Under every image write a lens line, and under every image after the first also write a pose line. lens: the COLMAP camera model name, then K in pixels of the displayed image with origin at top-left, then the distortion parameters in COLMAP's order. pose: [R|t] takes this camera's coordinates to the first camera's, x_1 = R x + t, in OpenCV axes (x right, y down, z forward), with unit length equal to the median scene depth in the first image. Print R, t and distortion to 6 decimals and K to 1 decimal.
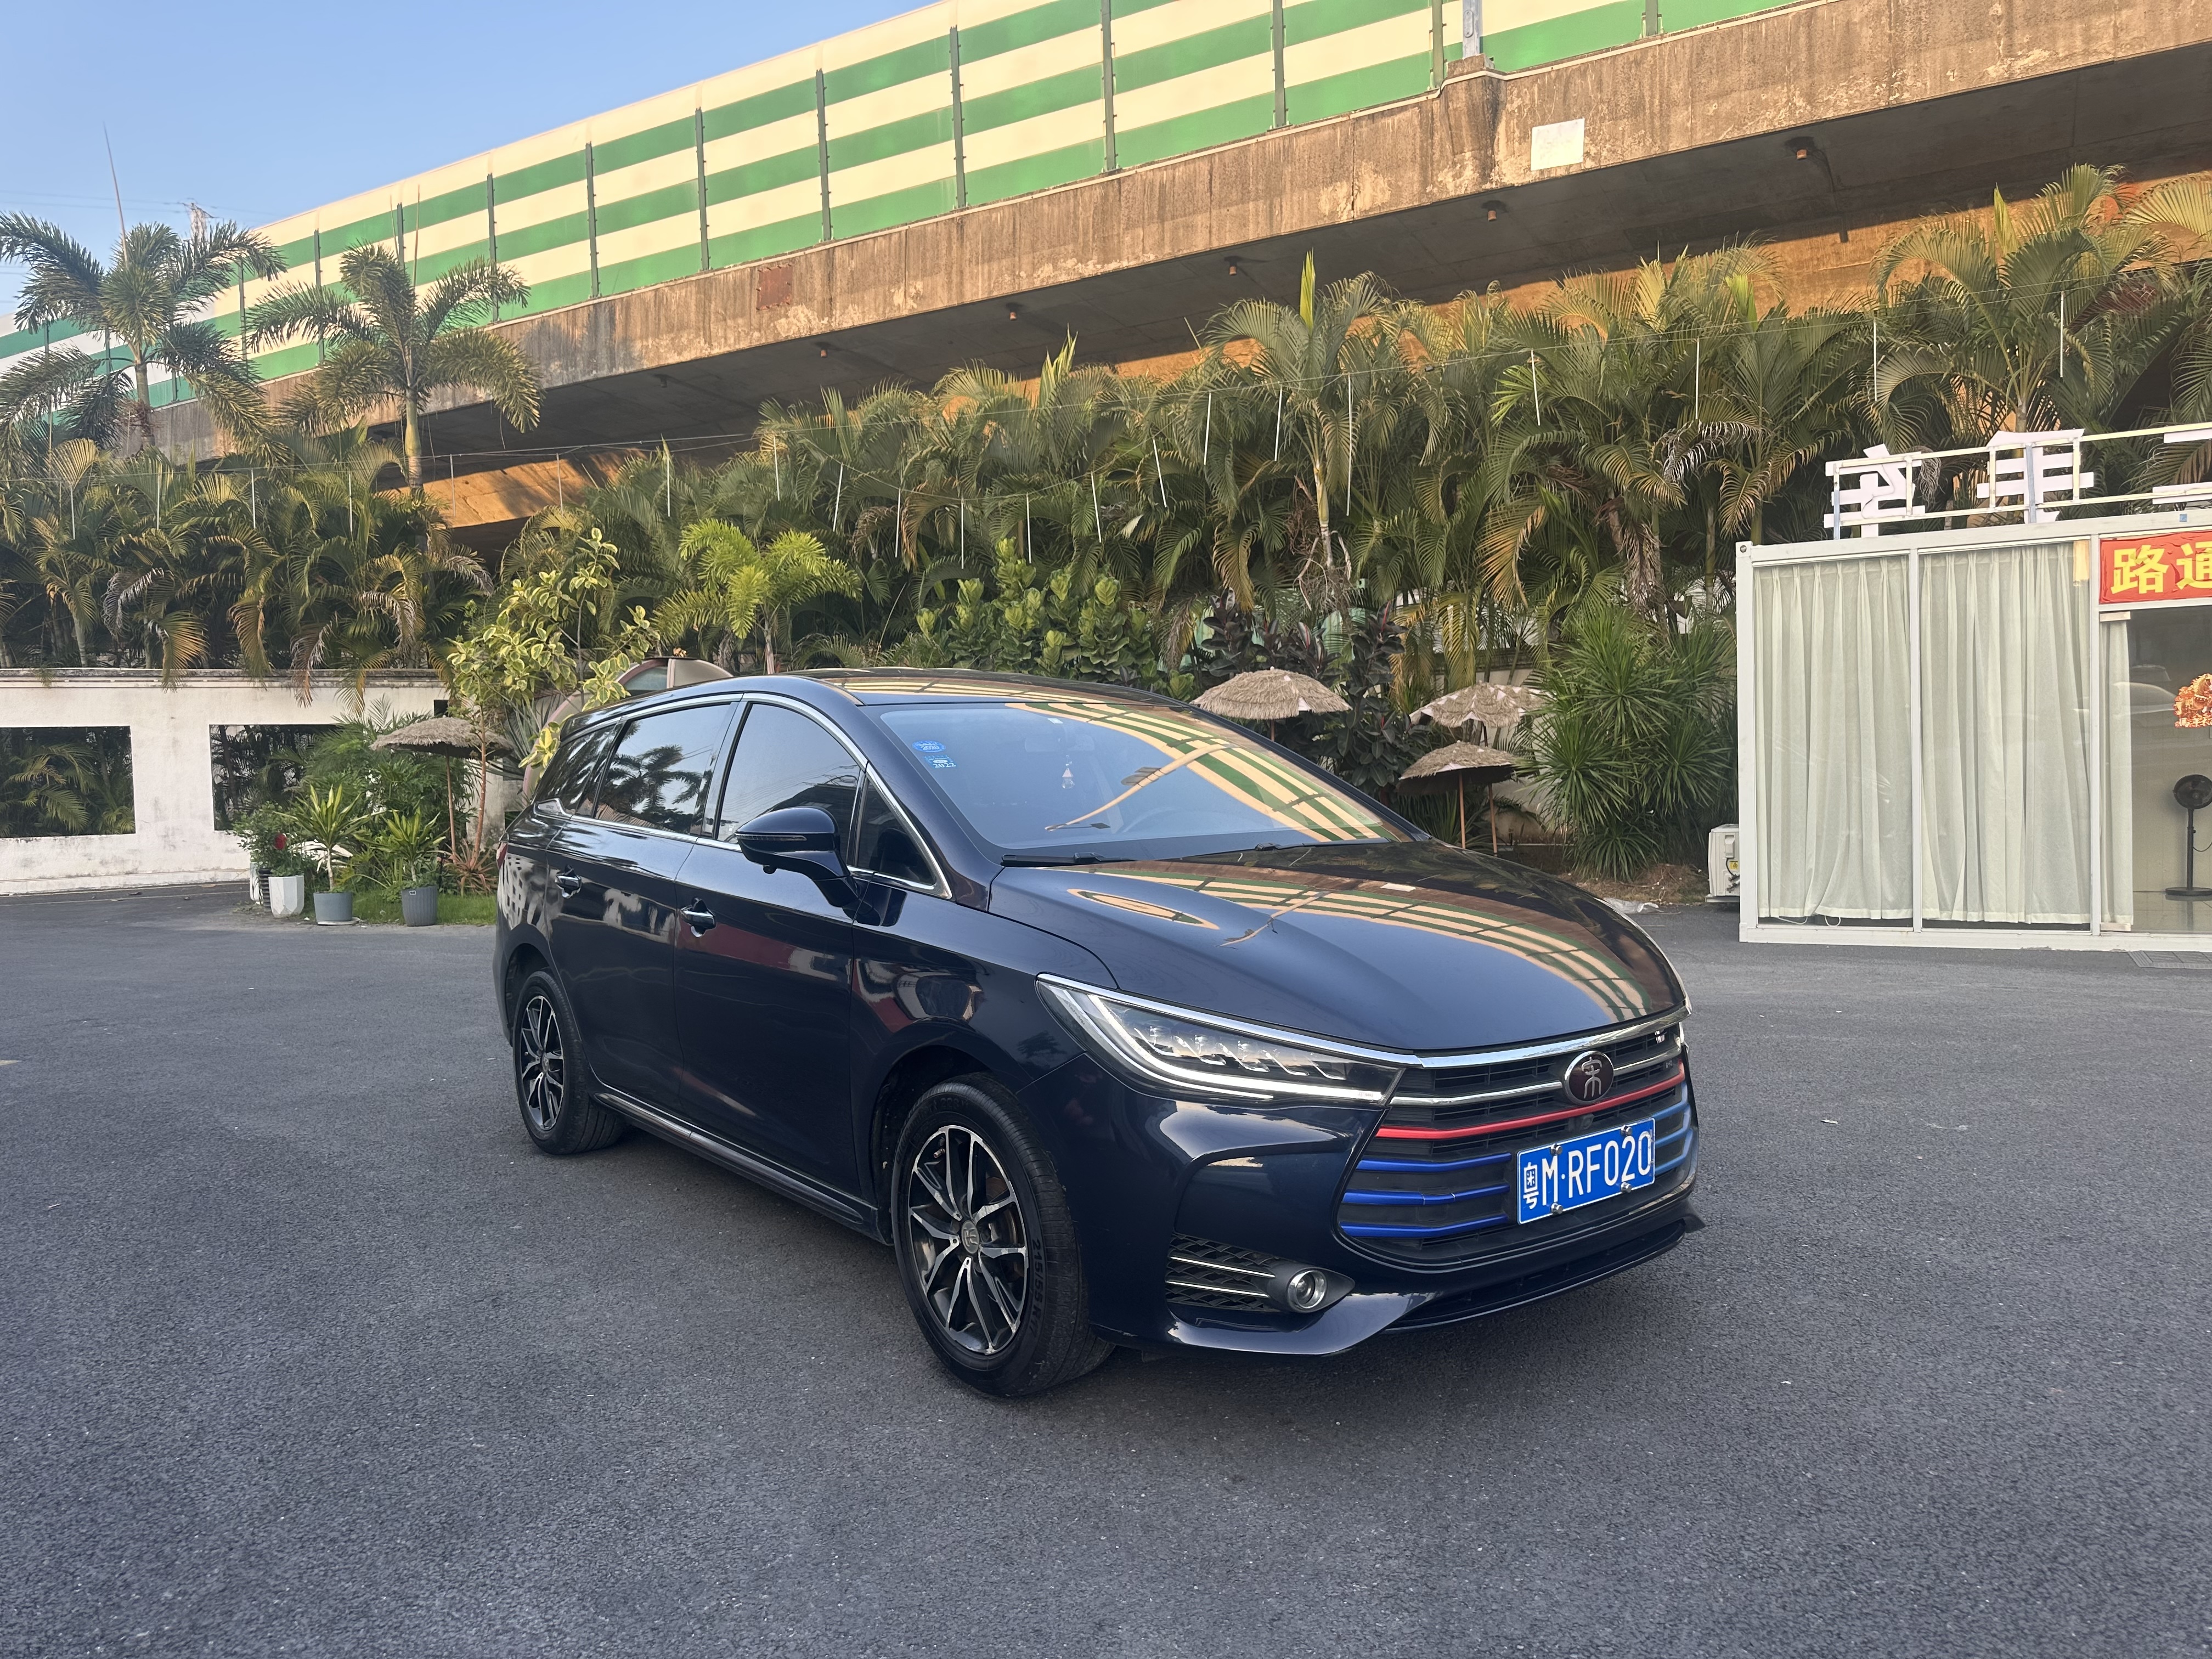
lens RADIAL K [[1580.3, 0, 1118.5], [0, 1580.3, 835.1], [0, 0, 1]] dist [0.029150, -0.041173]
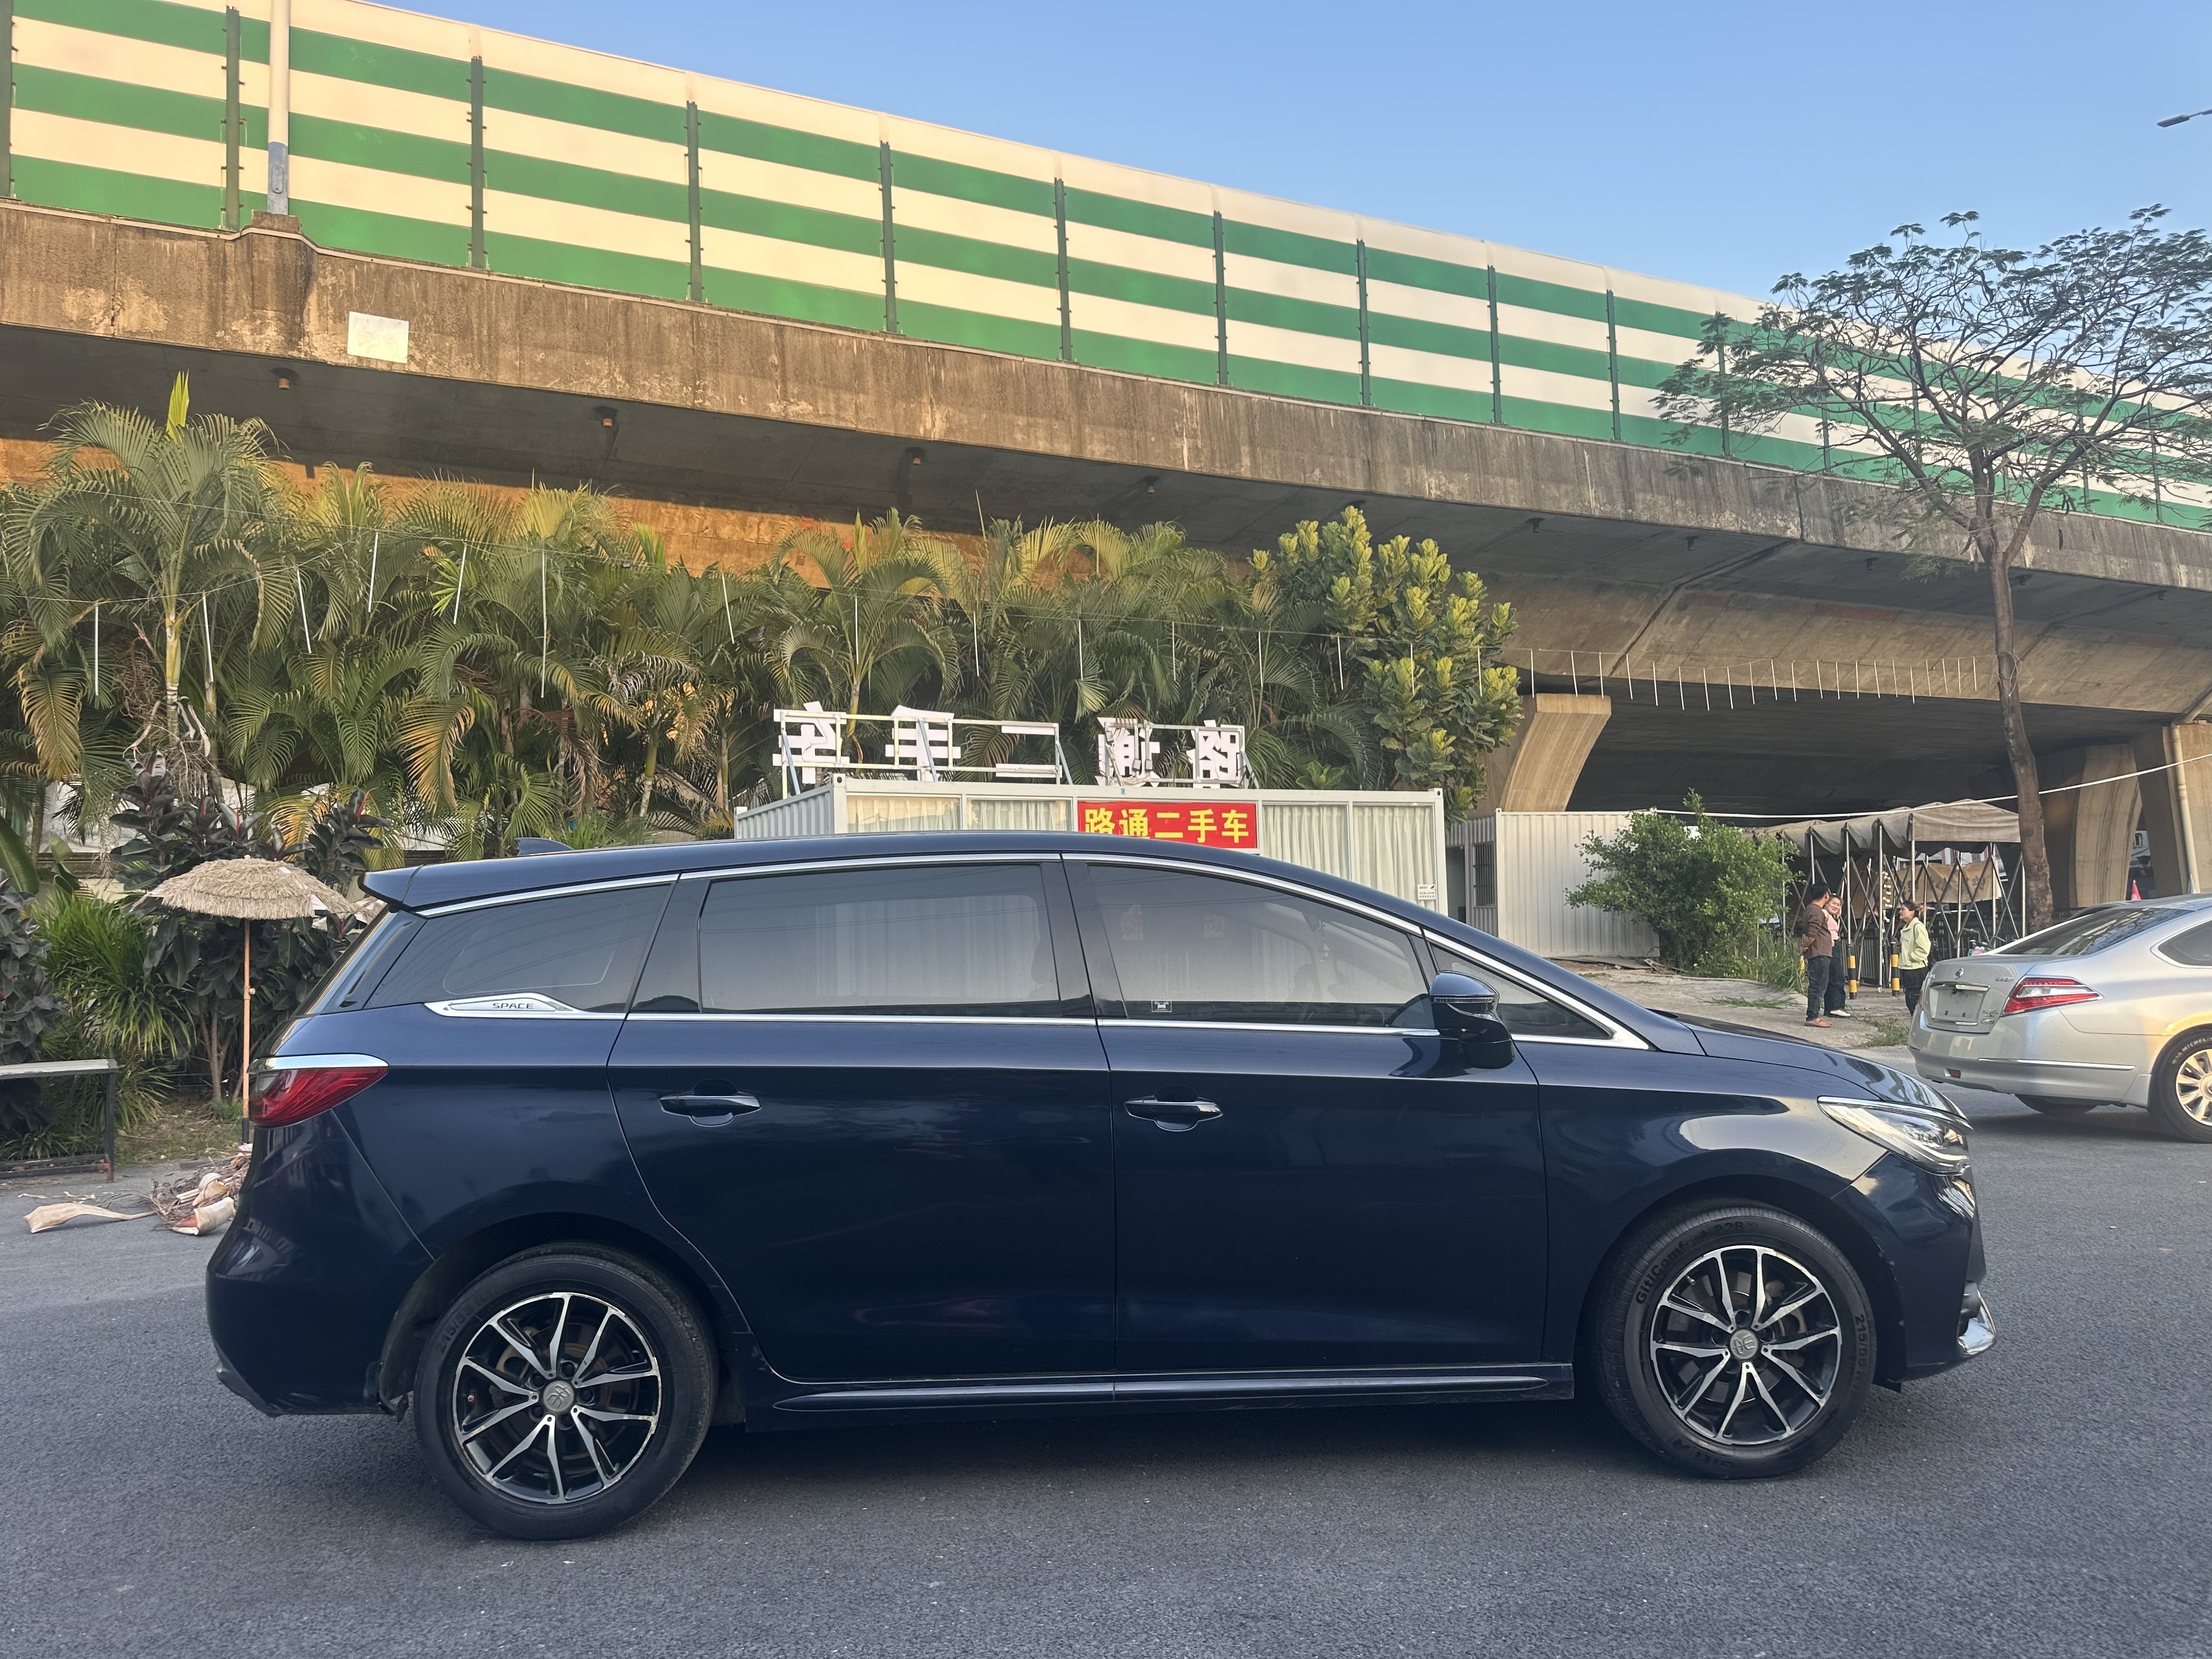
lens RADIAL K [[1541.2, 0, 1108.5], [0, 1541.2, 891.2], [0, 0, 1]] dist [0.055097, -0.084128]
pose [[0.564096, 0.042535, 0.824613, -0.273031], [0.048523, 0.995239, -0.084530, 0.001235], [-0.824282, 0.087695, 0.559346, 0.156406]]
